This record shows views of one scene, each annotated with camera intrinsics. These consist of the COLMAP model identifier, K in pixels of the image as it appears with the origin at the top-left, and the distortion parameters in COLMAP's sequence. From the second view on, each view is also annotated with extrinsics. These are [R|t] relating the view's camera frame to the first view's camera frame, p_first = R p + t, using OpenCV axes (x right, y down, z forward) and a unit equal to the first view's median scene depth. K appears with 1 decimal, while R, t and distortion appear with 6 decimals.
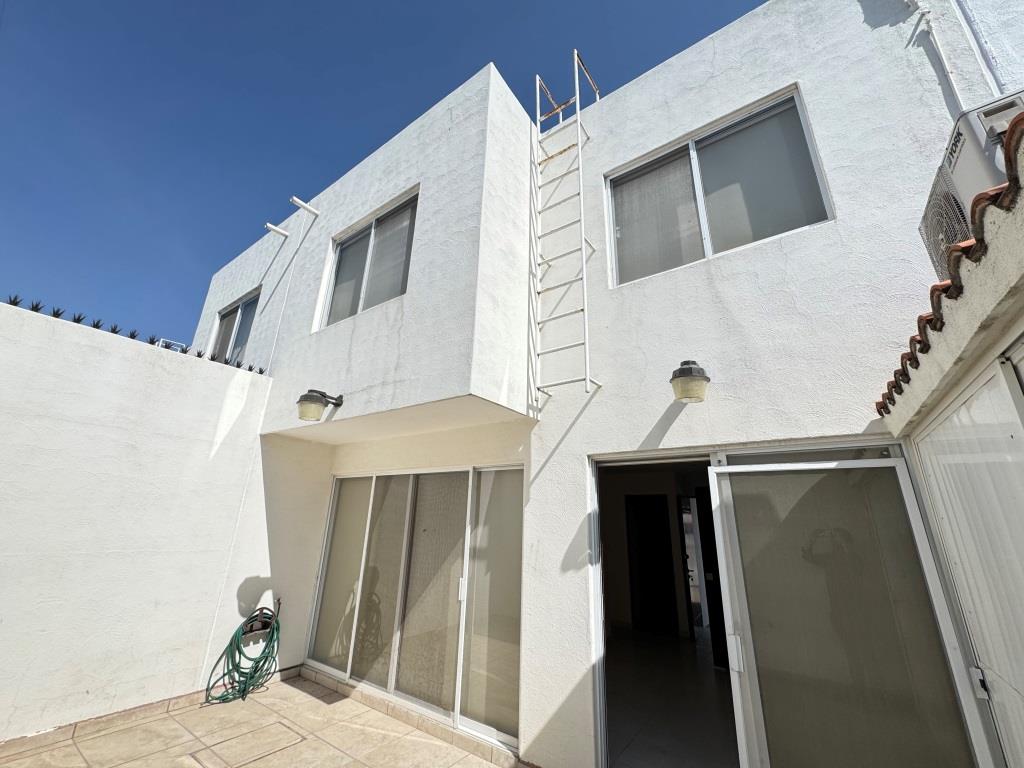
lens RADIAL K [[409.5, 0, 511.0], [0, 409.5, 382.4], [0, 0, 1]] dist [-0.002062, 0.000683]
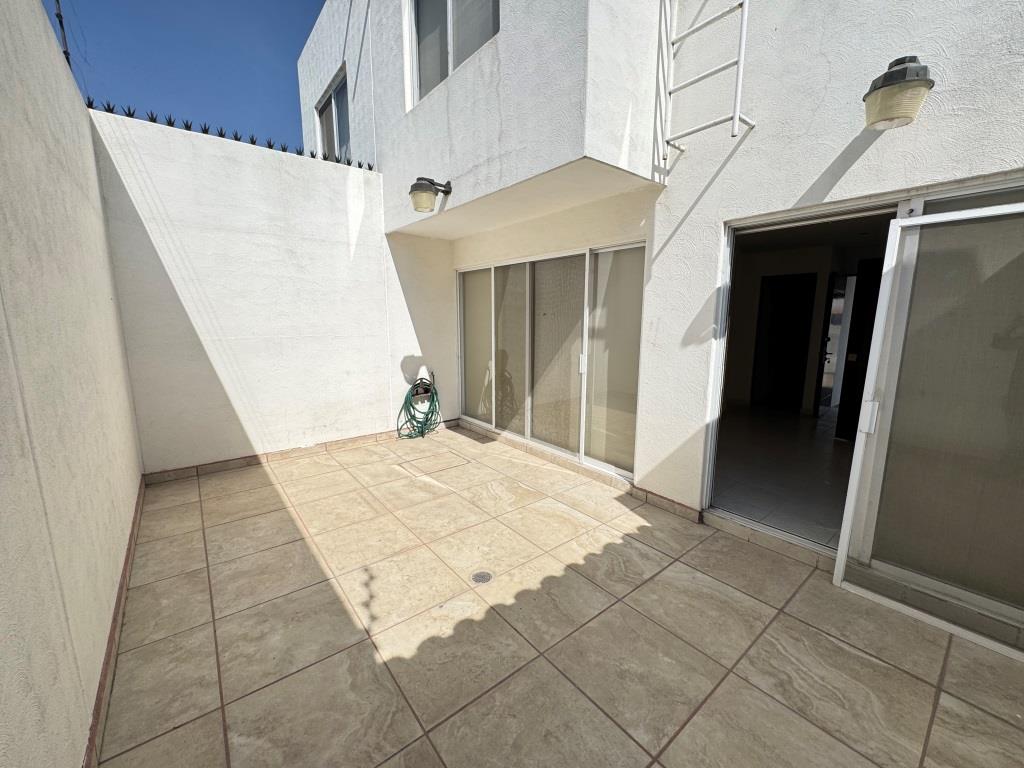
lens RADIAL K [[409.5, 0, 510.2], [0, 409.5, 384.4], [0, 0, 1]] dist [-0.002062, 0.000683]
pose [[0.961618, 0.016481, -0.273897, -0.004762], [0.113621, 0.884680, 0.452141, 0.038708], [0.249763, -0.465907, 0.848851, -0.003276]]
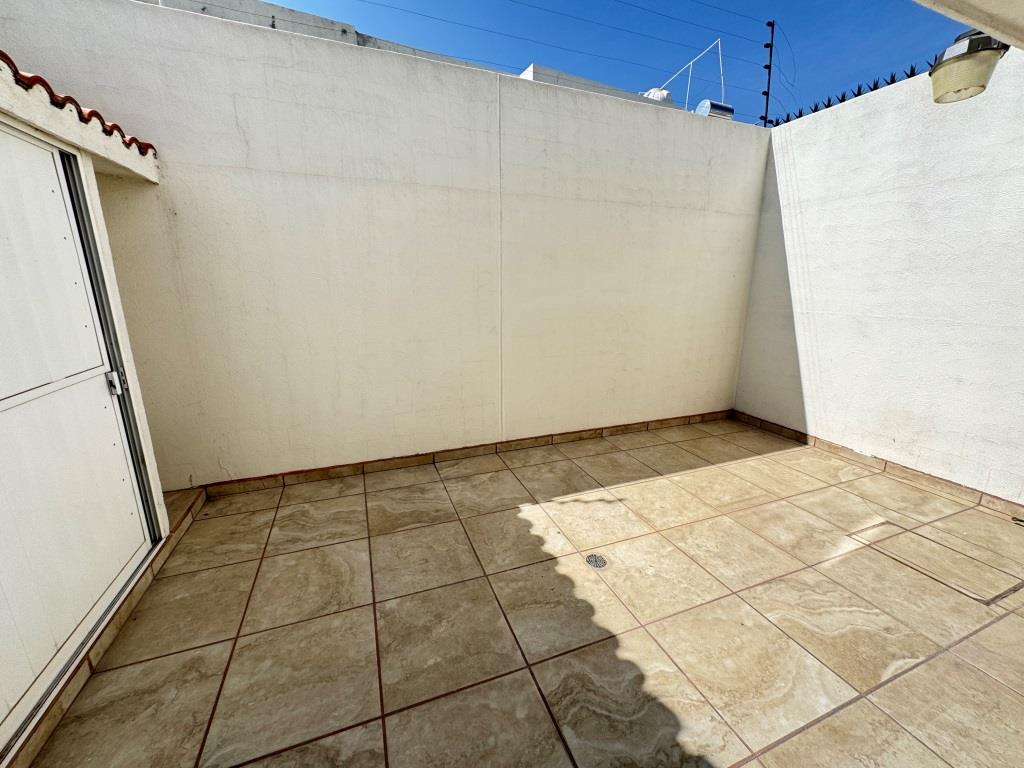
lens RADIAL K [[409.5, 0, 513.3], [0, 409.5, 384.9], [0, 0, 1]] dist [-0.002062, 0.000683]
pose [[-0.548430, 0.165131, -0.819729, 0.356252], [0.244380, 0.969160, 0.031734, 0.307877], [0.799689, -0.182921, -0.571871, 0.774992]]
